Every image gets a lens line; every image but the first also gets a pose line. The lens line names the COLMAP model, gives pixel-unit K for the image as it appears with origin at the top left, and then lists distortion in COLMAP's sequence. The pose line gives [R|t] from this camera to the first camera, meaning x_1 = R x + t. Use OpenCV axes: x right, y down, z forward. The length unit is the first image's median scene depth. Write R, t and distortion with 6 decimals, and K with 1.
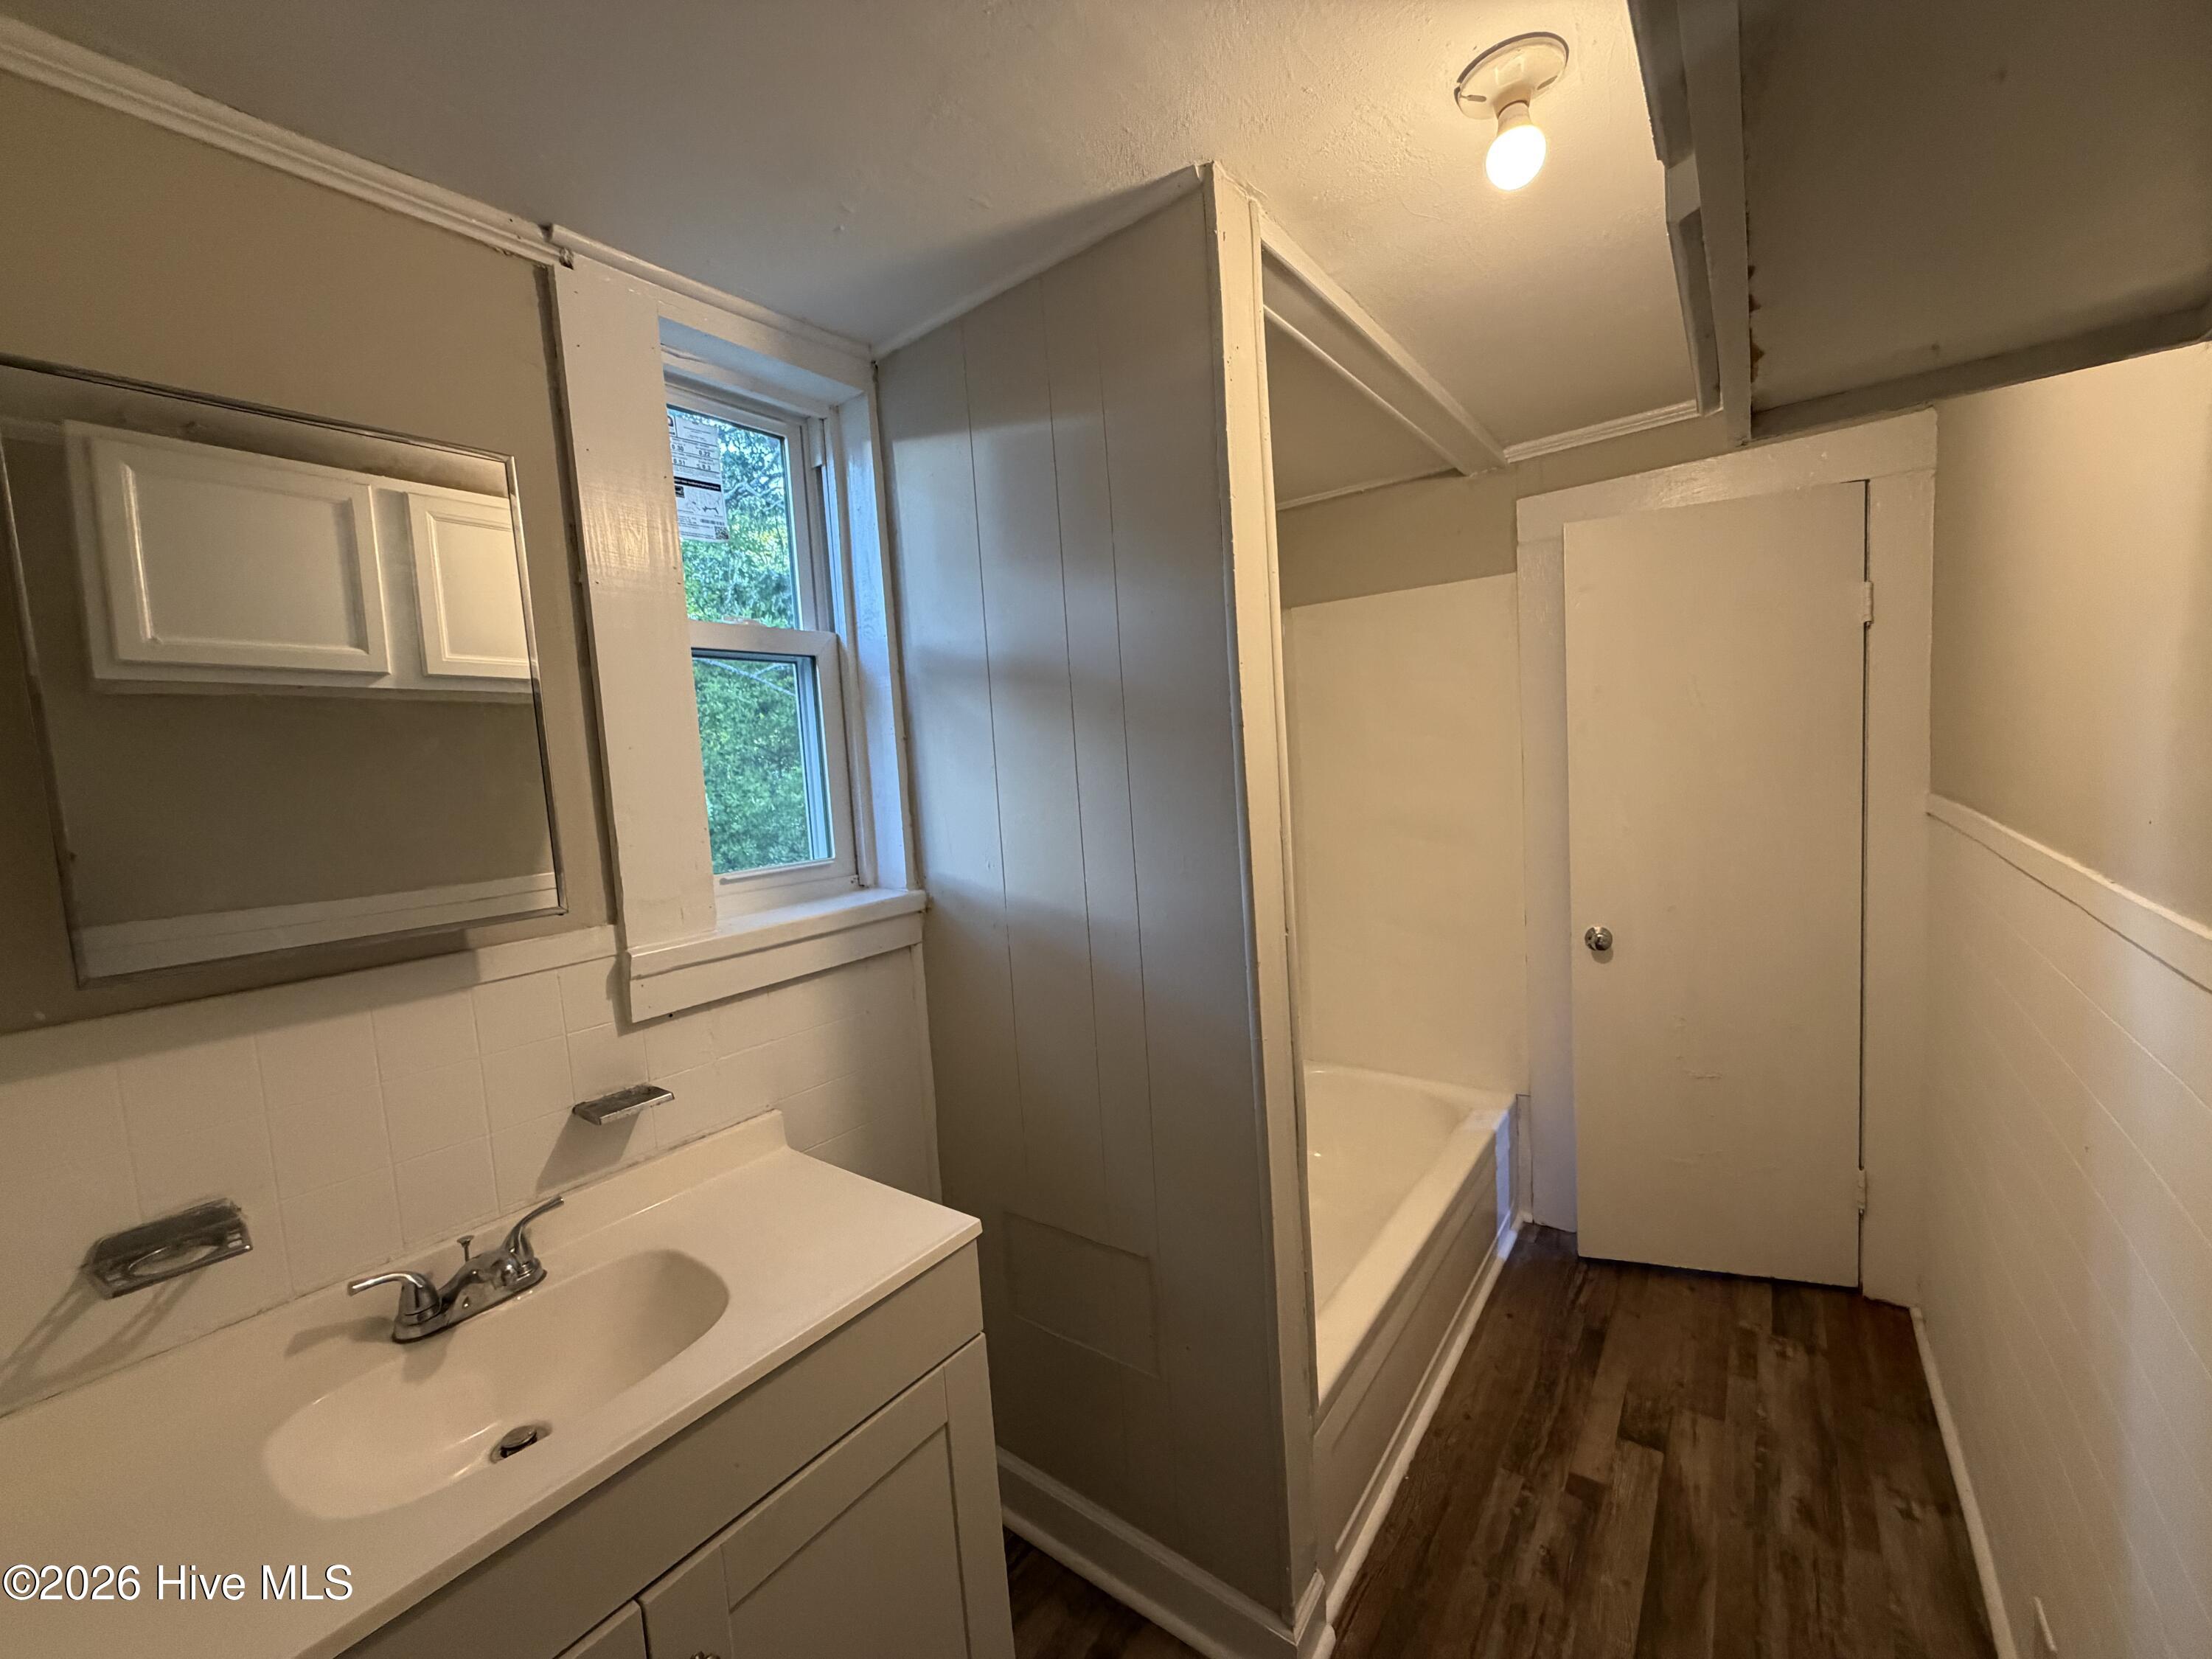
lens RADIAL K [[897.1, 0, 1106.0], [0, 897.1, 829.5], [0, 0, 1]] dist [0.000846, -0.000172]
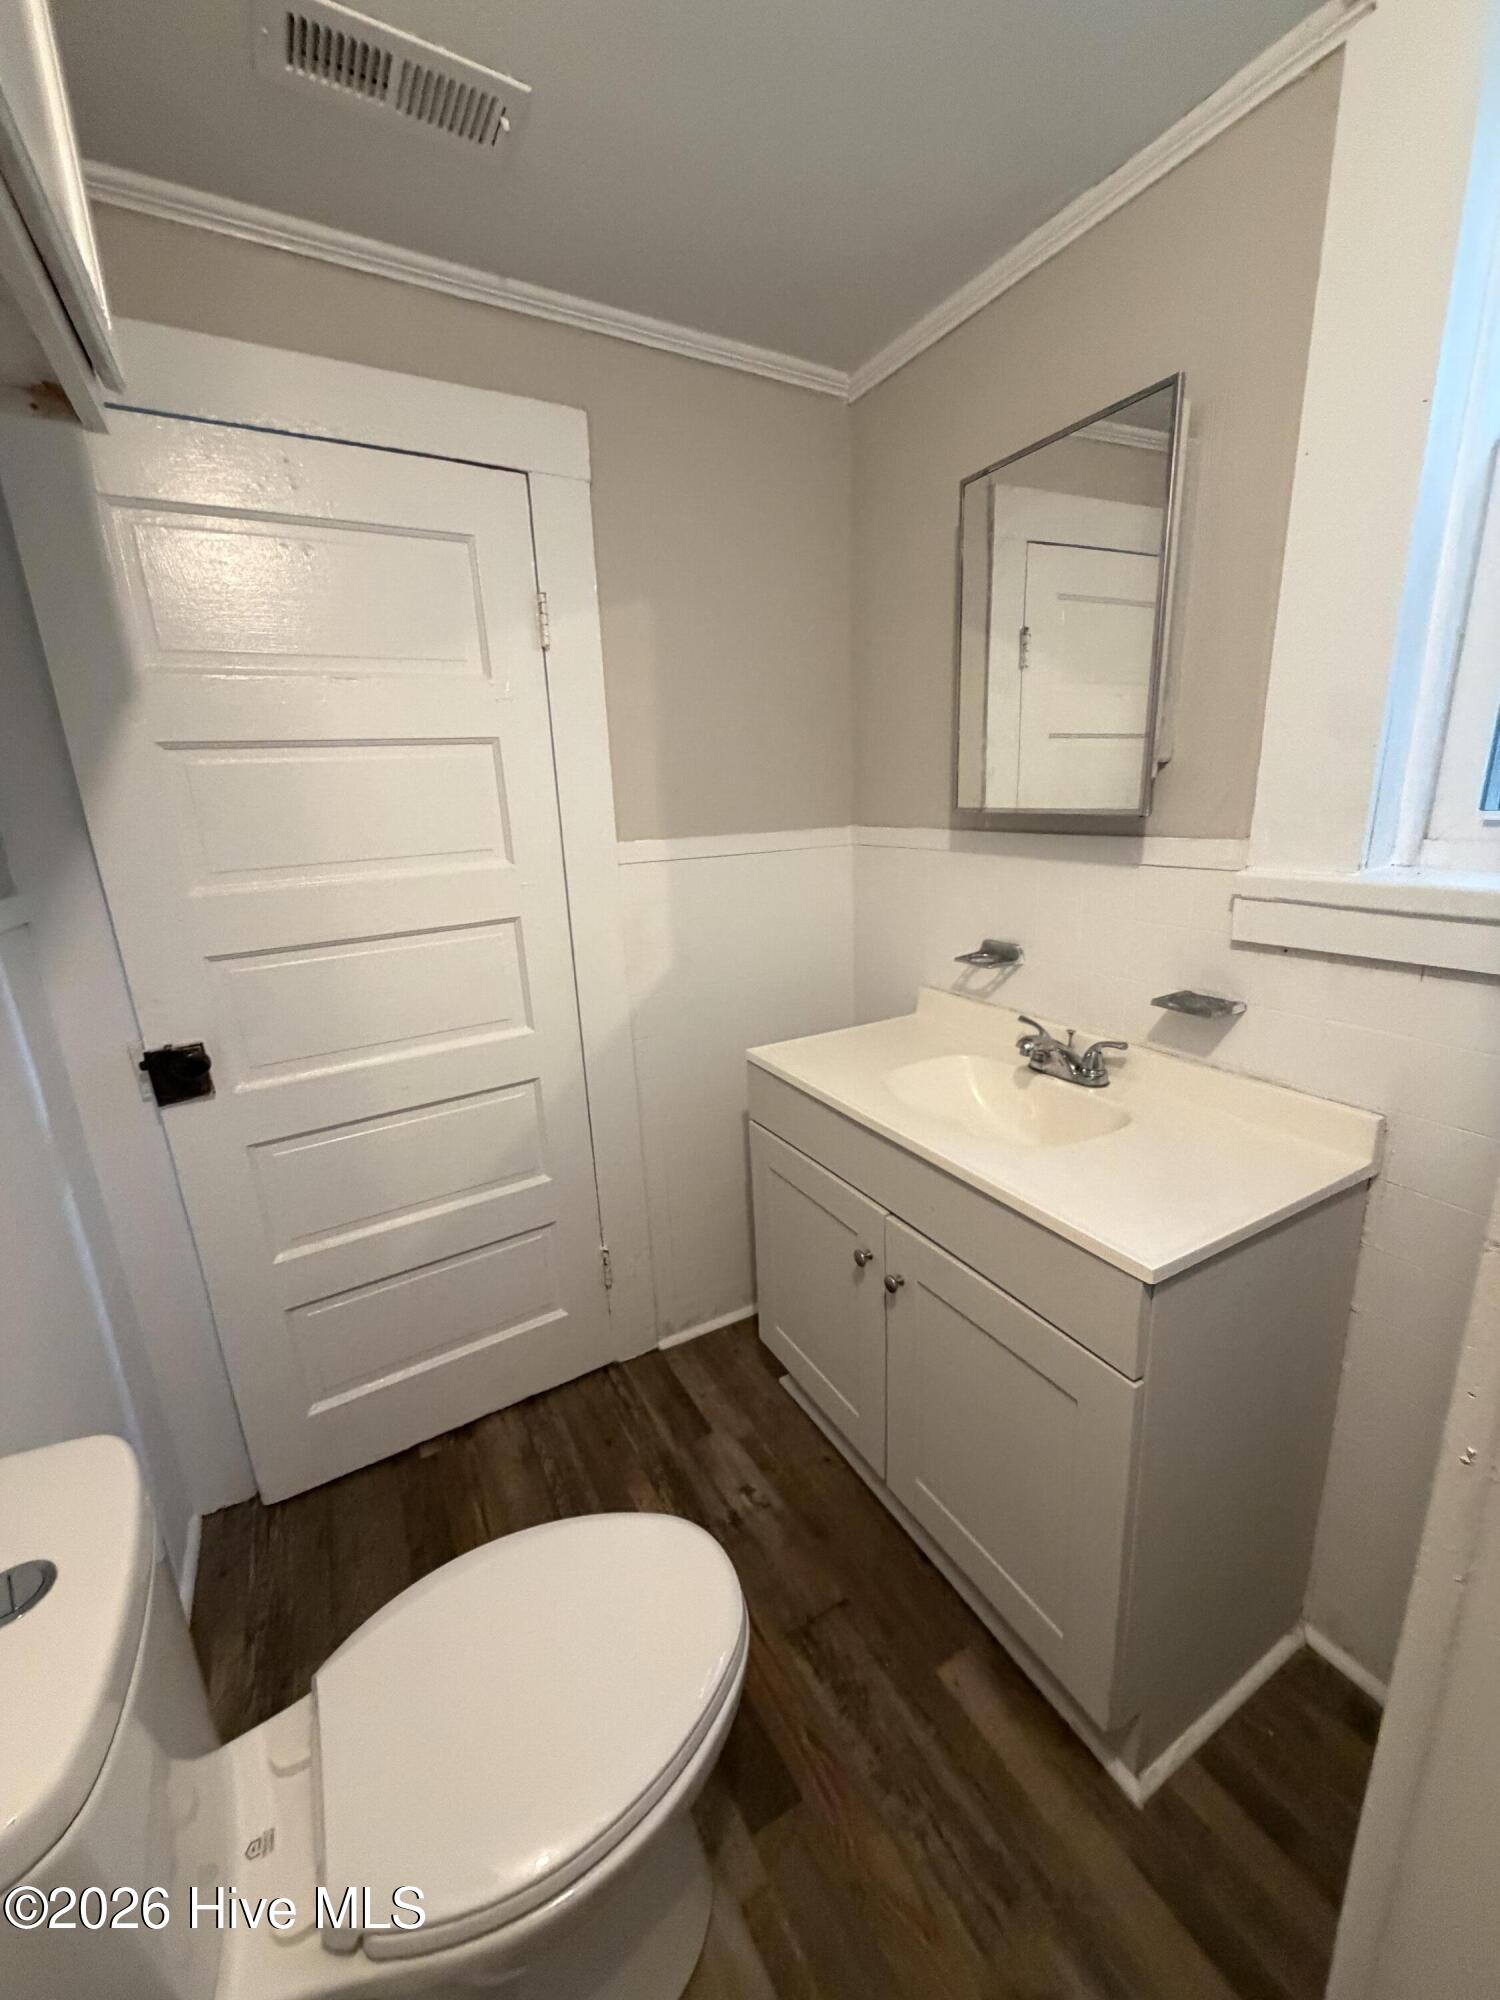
lens RADIAL K [[811.2, 0, 750.0], [0, 811.2, 1000.0], [0, 0, 1]] dist [0.000846, -0.000172]
pose [[-0.412603, 0.315677, -0.854463, 0.477135], [0.001451, 0.938258, 0.345934, -0.039781], [0.910910, 0.141494, -0.387586, 0.787156]]
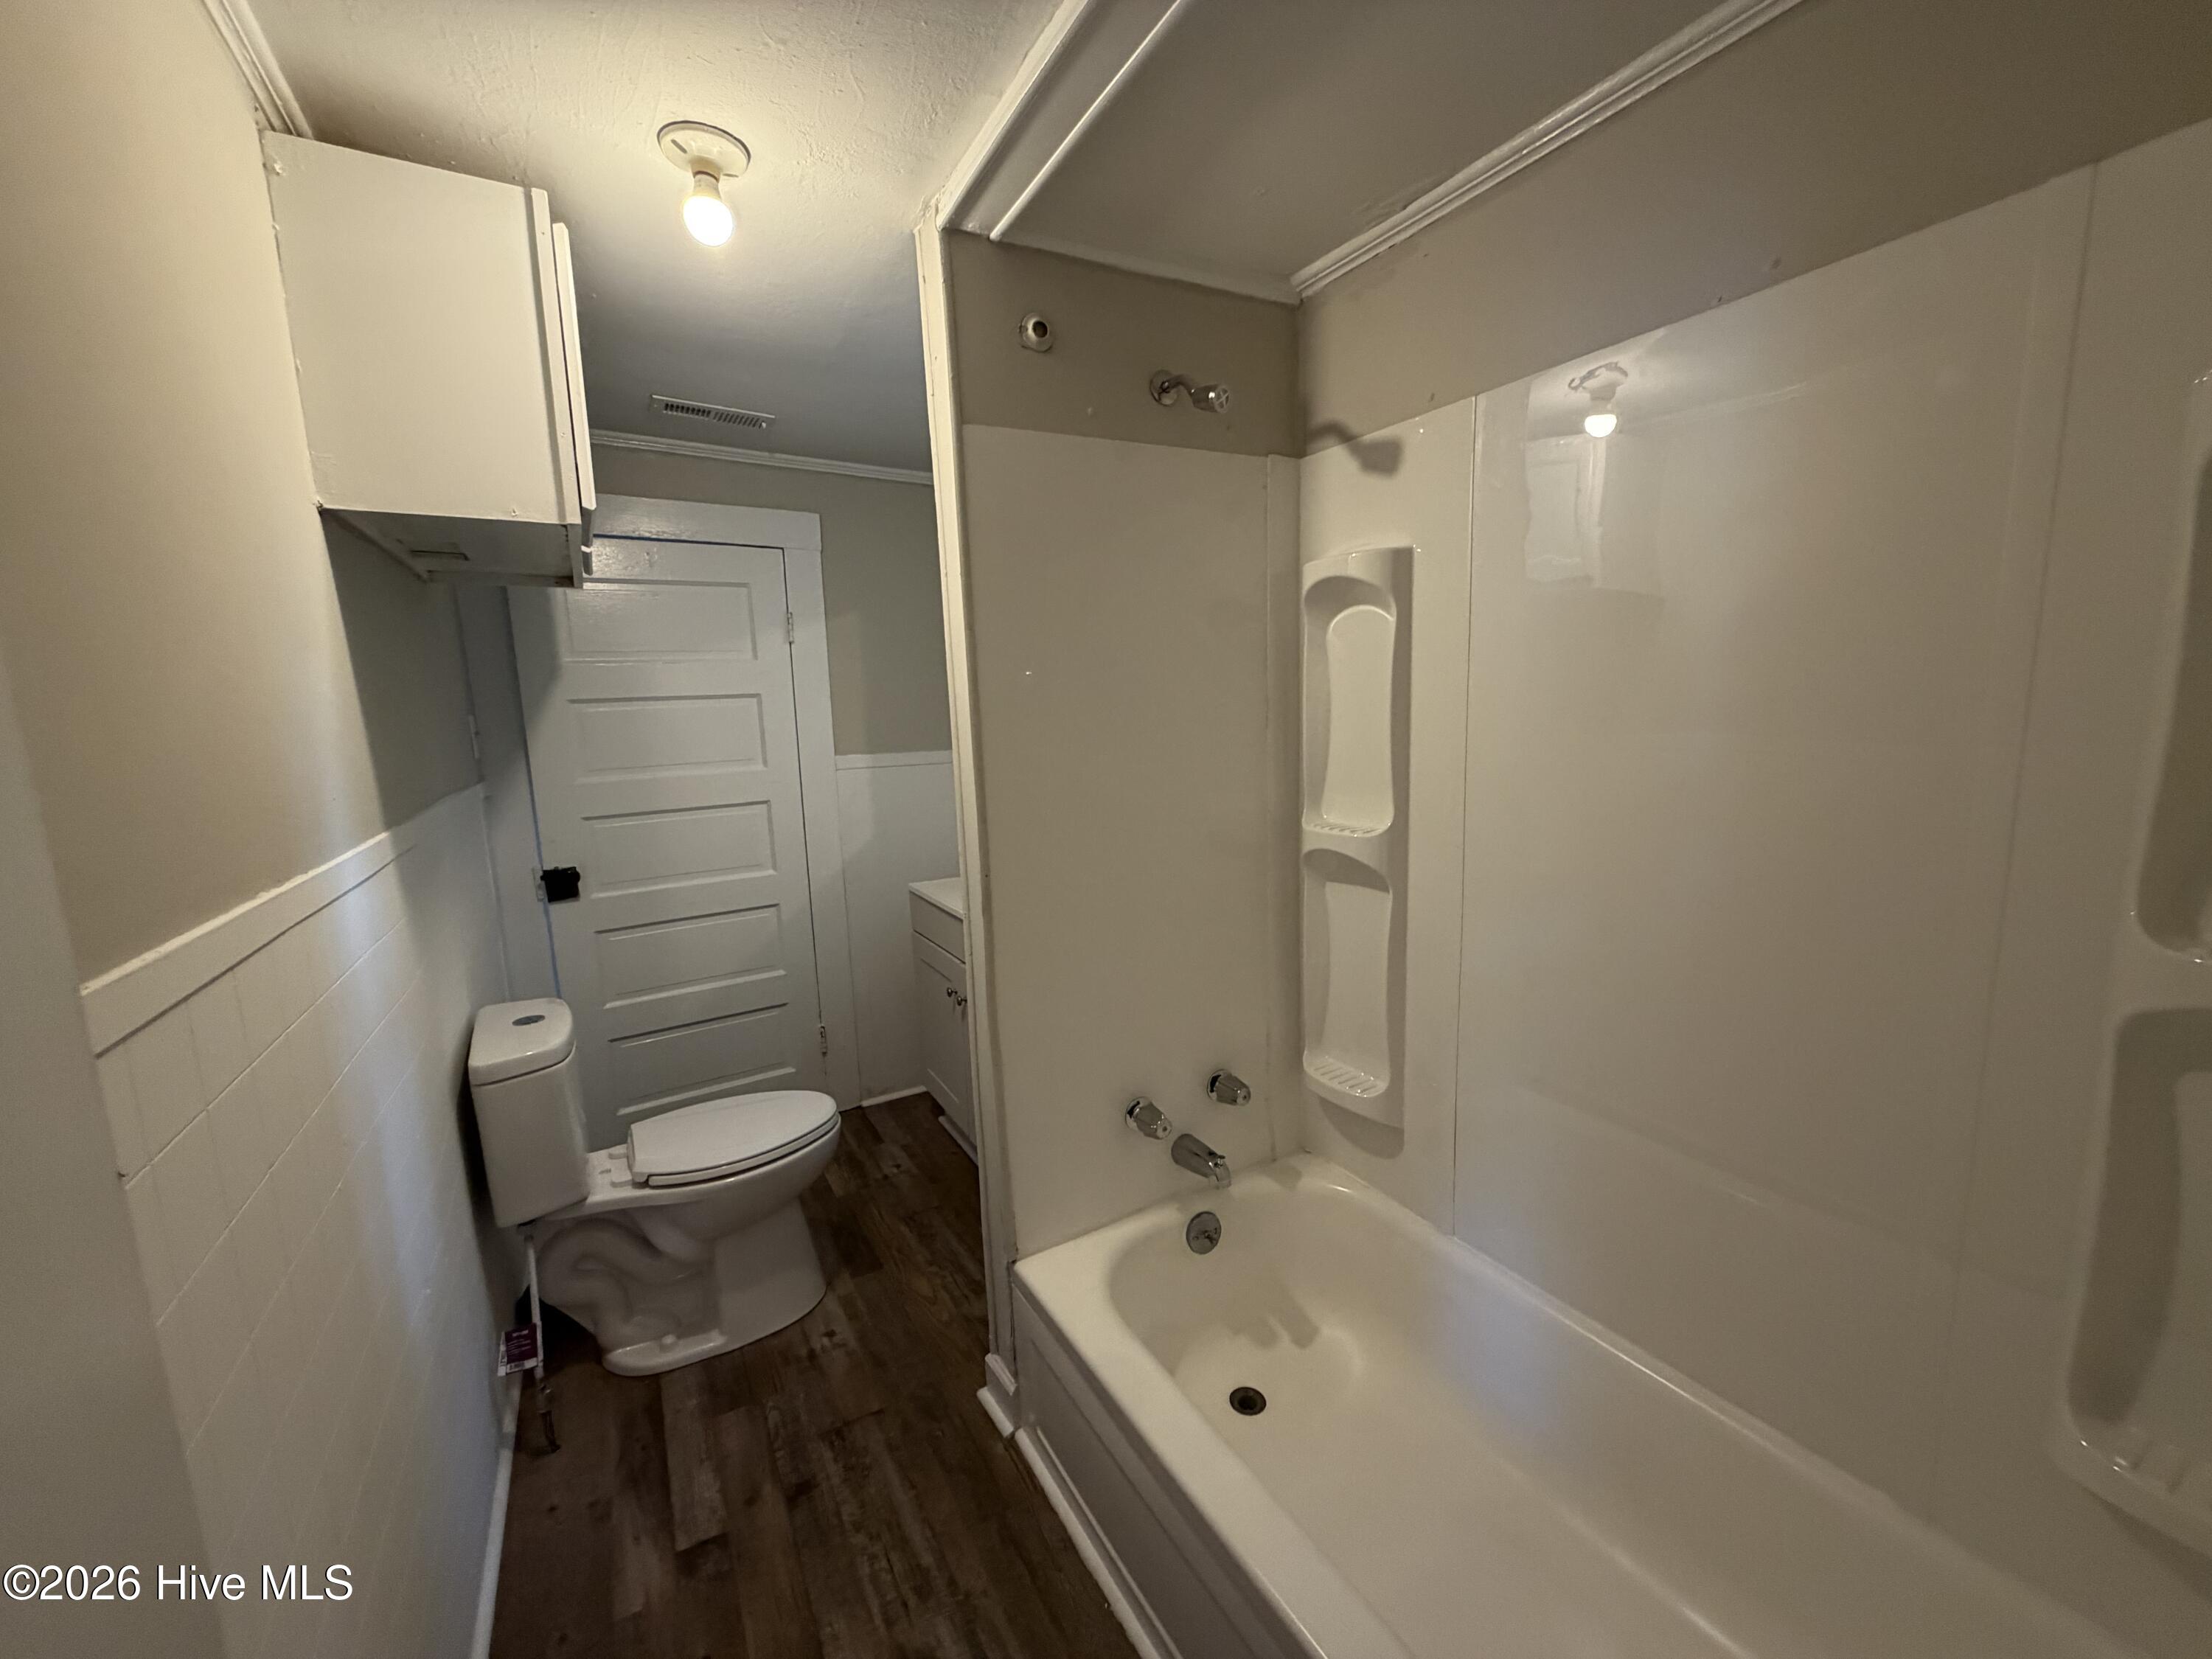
lens RADIAL K [[897.1, 0, 1106.0], [0, 897.1, 829.5], [0, 0, 1]] dist [0.000846, -0.000172]
pose [[-0.405442, 0.209756, -0.889730, 1.117932], [-0.008962, 0.972359, 0.233320, -0.173866], [0.914077, 0.102572, -0.392356, 1.536856]]
